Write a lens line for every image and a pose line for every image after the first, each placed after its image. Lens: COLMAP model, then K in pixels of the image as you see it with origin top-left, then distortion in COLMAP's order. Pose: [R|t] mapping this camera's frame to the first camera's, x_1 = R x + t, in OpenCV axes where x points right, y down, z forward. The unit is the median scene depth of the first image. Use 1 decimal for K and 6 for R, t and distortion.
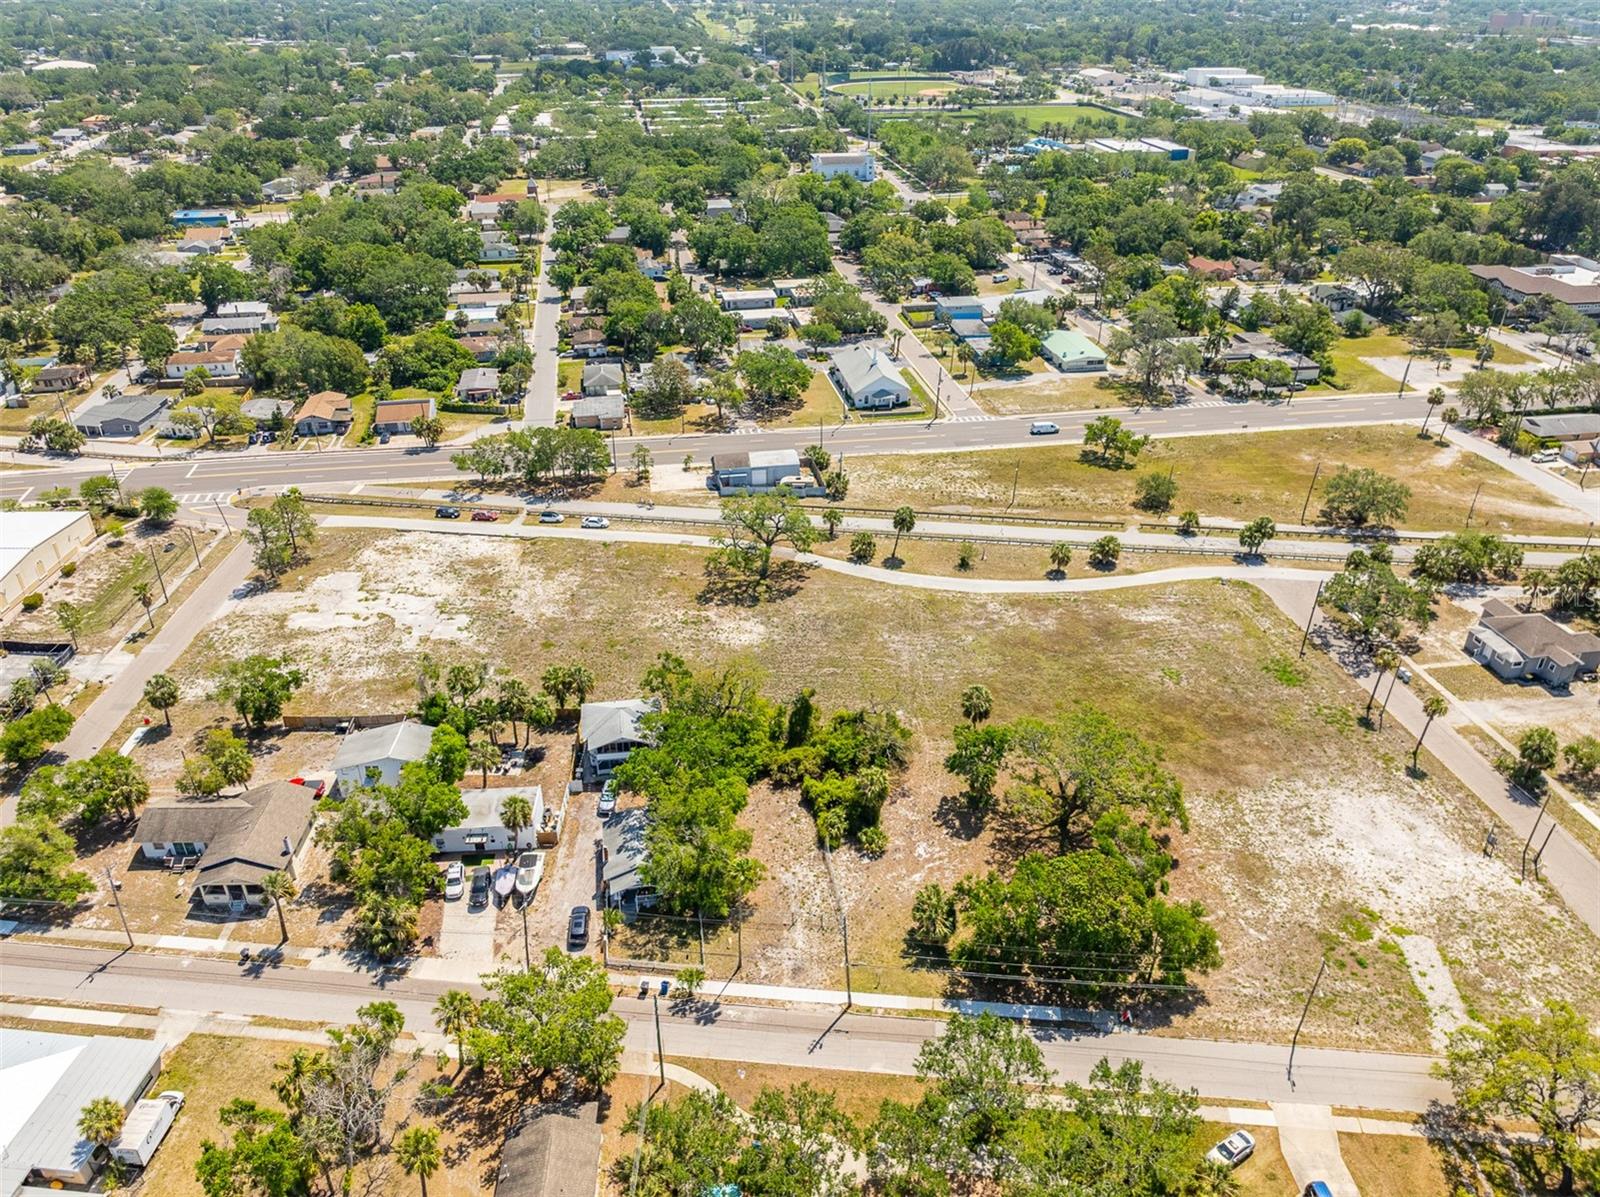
lens RADIAL K [[1125.1, 0, 798.8], [0, 1125.1, 595.8], [0, 0, 1]] dist [-0.037555, 0.026917]
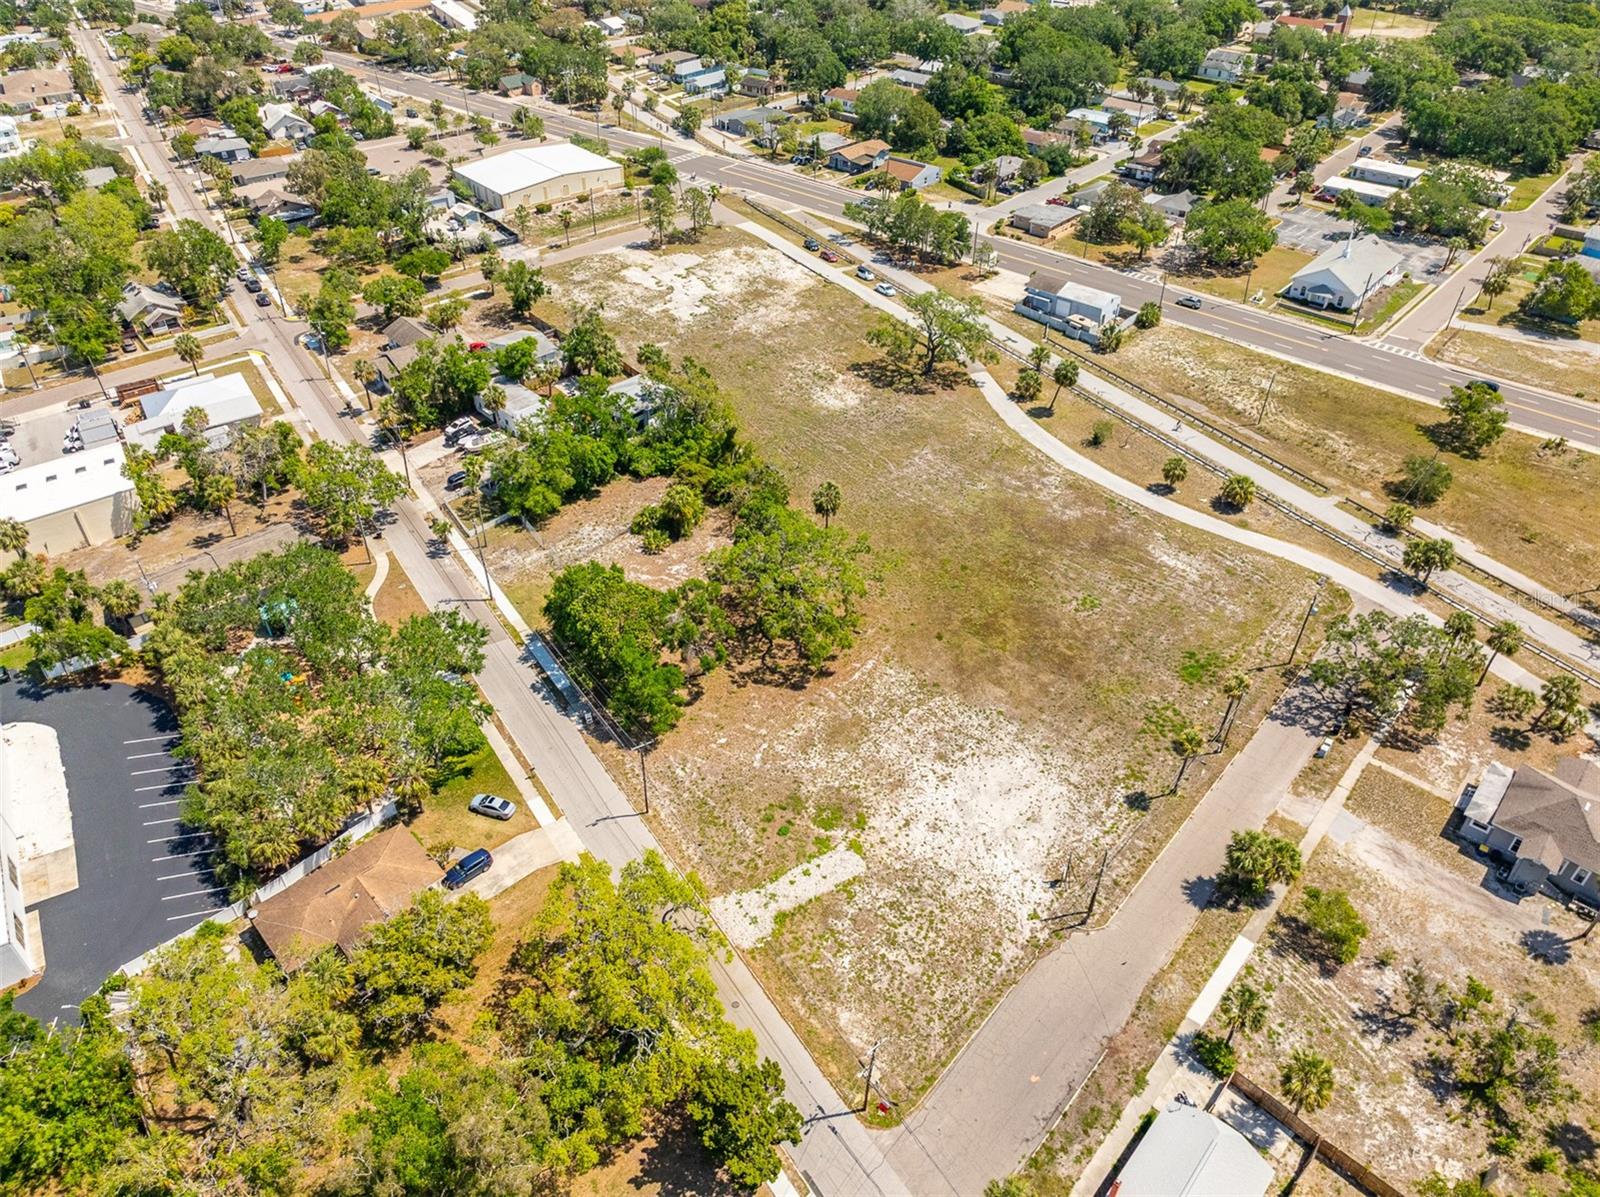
lens RADIAL K [[1123.1, 0, 798.3], [0, 1123.1, 602.3], [0, 0, 1]] dist [-0.034534, 0.024047]
pose [[0.630000, 0.473981, -0.615176, 0.658813], [-0.385485, 0.878529, 0.282114, -0.081796], [0.674167, 0.059409, 0.736186, 0.177865]]
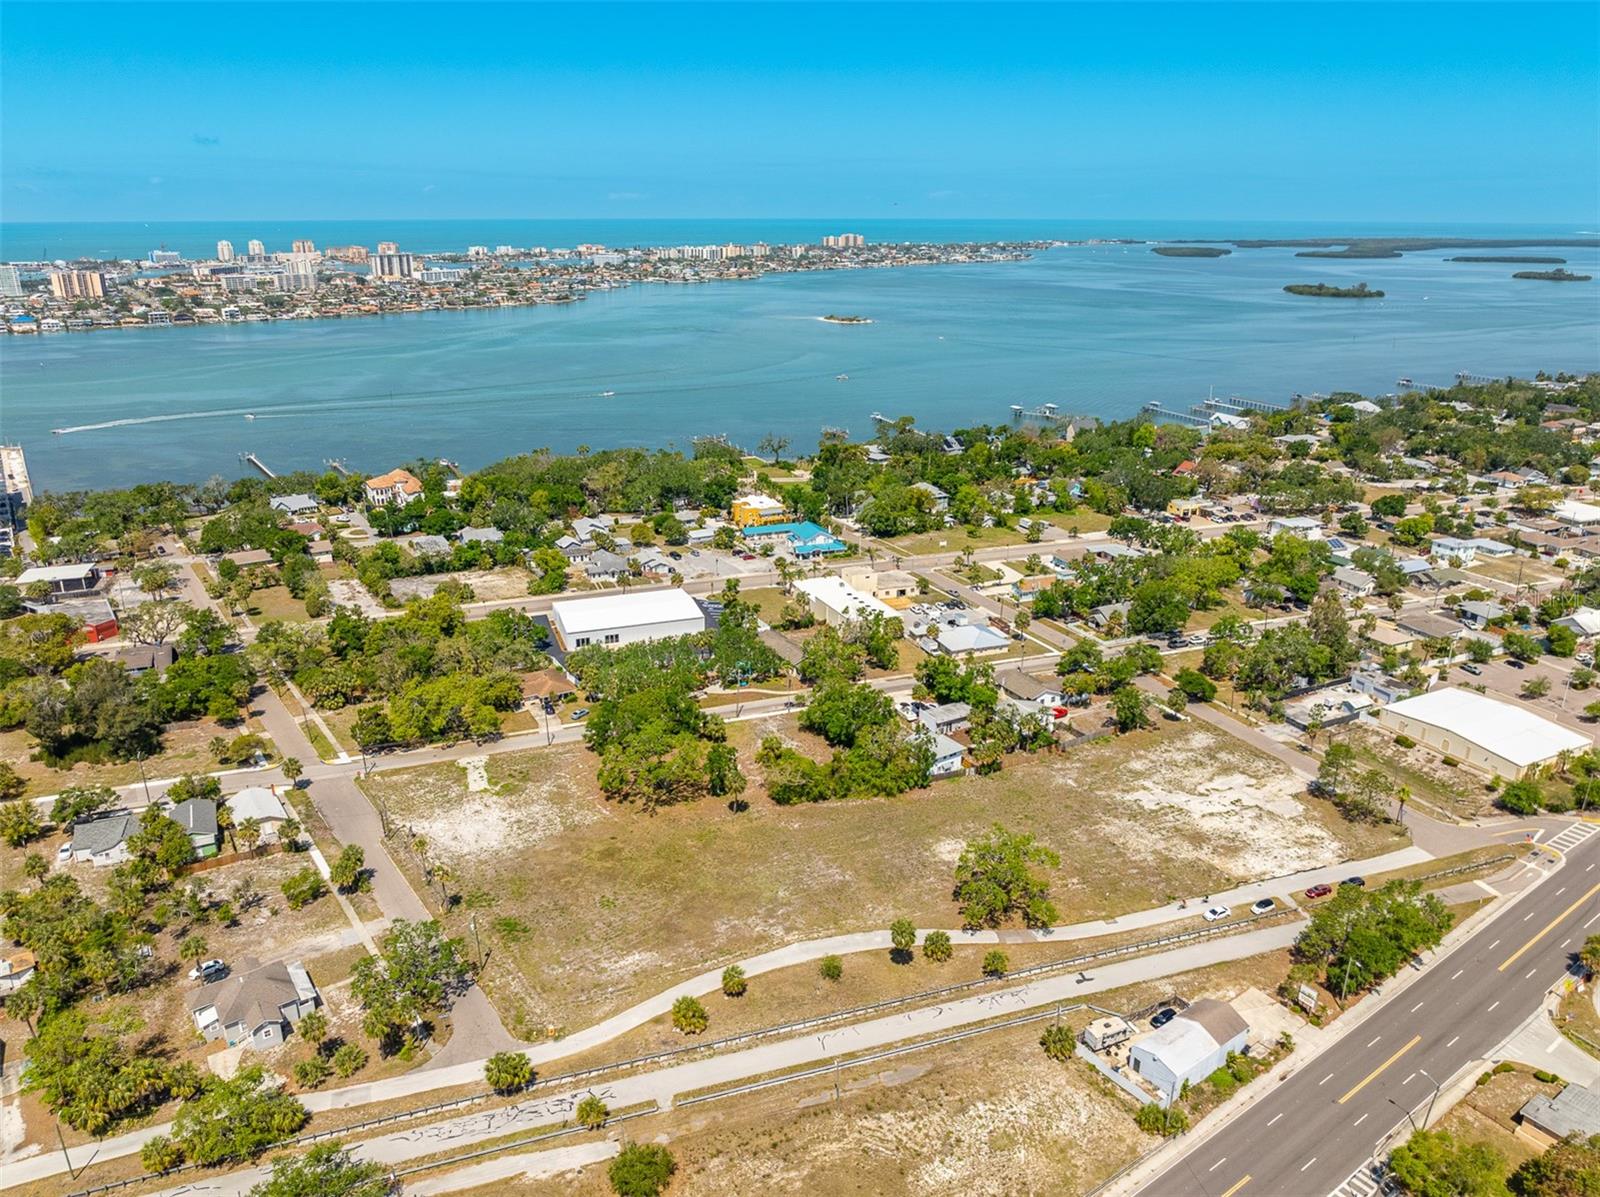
lens RADIAL K [[1122.3, 0, 799.1], [0, 1122.3, 599.8], [0, 0, 1]] dist [-0.029996, 0.013486]
pose [[-0.898408, 0.141046, -0.415895, 0.536910], [-0.222671, 0.669957, 0.708219, -0.919834], [0.378523, 0.728878, -0.570488, 1.365635]]
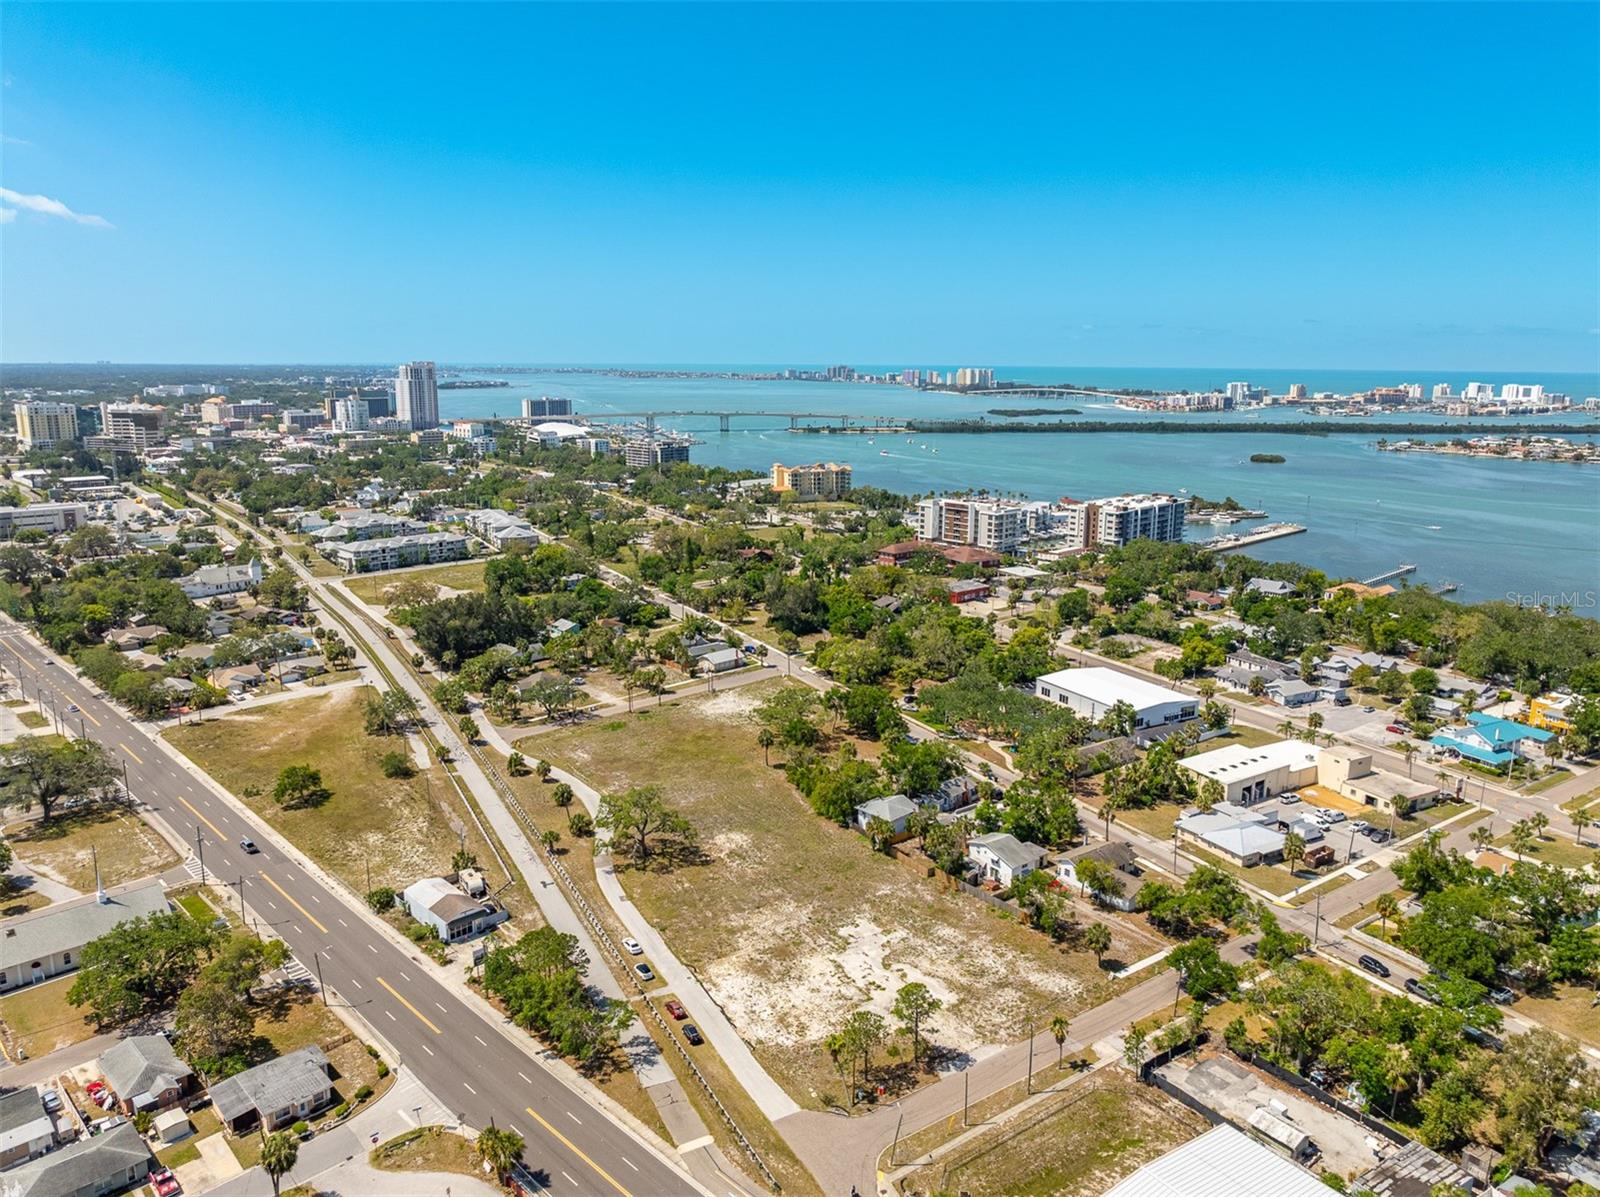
lens RADIAL K [[1128.3, 0, 799.0], [0, 1128.3, 597.7], [0, 0, 1]] dist [-0.032848, 0.017993]
pose [[-0.565858, -0.176153, 0.805465, -1.085955], [0.407319, 0.789653, 0.458846, -0.750660], [-0.716865, 0.587723, -0.375081, 1.224011]]
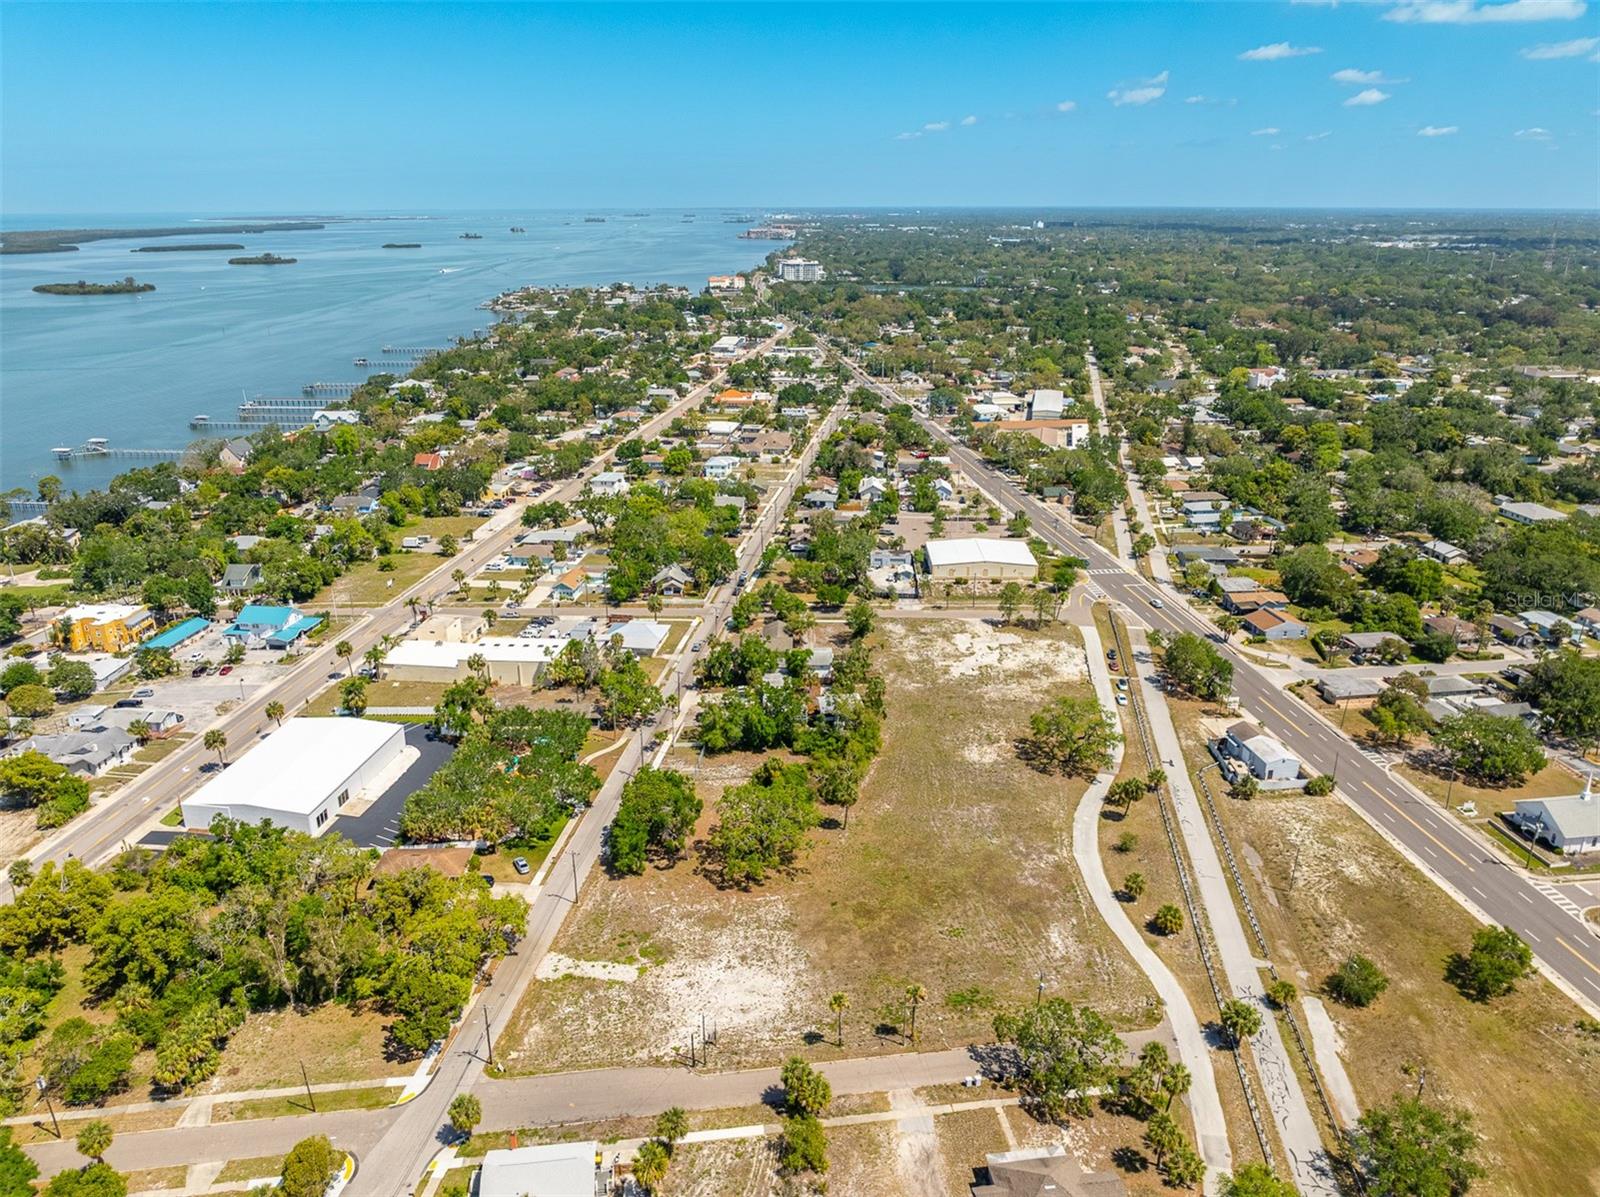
lens RADIAL K [[1122.3, 0, 799.1], [0, 1122.3, 599.8], [0, 0, 1]] dist [-0.029996, 0.013486]
pose [[-0.031158, 0.332920, -0.942440, 1.153057], [-0.500179, 0.811150, 0.303078, -0.413861], [0.865361, 0.480832, 0.141246, 0.494190]]
